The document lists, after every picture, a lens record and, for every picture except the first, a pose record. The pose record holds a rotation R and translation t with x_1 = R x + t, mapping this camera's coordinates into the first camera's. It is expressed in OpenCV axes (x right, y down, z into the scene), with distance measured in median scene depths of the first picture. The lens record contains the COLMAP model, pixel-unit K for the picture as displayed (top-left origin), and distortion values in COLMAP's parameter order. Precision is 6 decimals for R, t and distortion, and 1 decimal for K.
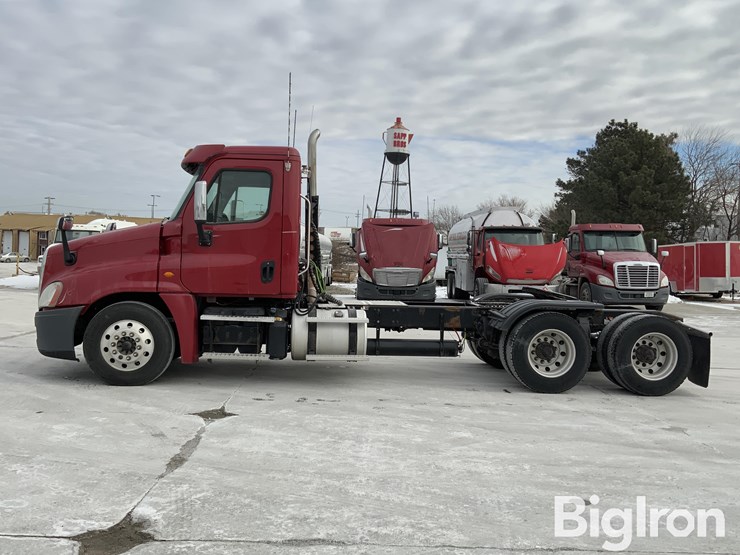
lens RADIAL K [[805.1, 0, 386.5], [0, 805.1, 270.7], [0, 0, 1]] dist [0.071586, 0.000000]
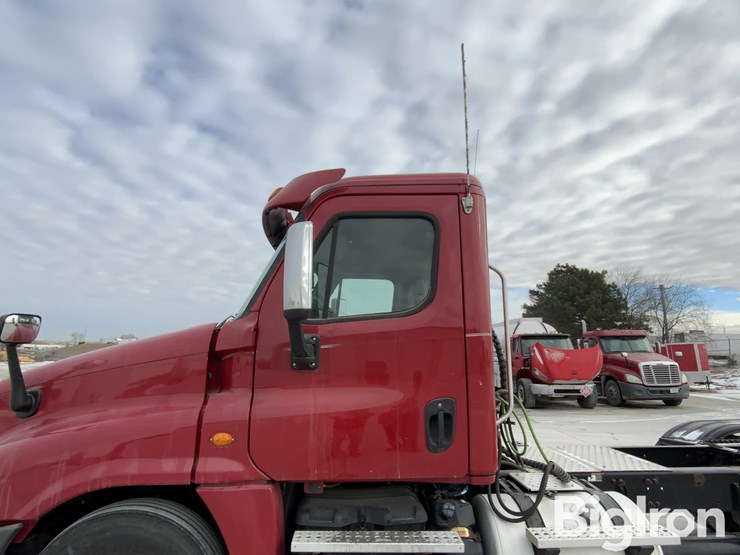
lens RADIAL K [[432.3, 0, 373.8], [0, 432.3, 266.1], [0, 0, 1]] dist [-0.001808, -0.002487]
pose [[0.999337, -0.026930, -0.024506, -0.174169], [0.020811, 0.974722, -0.222450, -0.032190], [0.029877, 0.221792, 0.974636, 0.734834]]
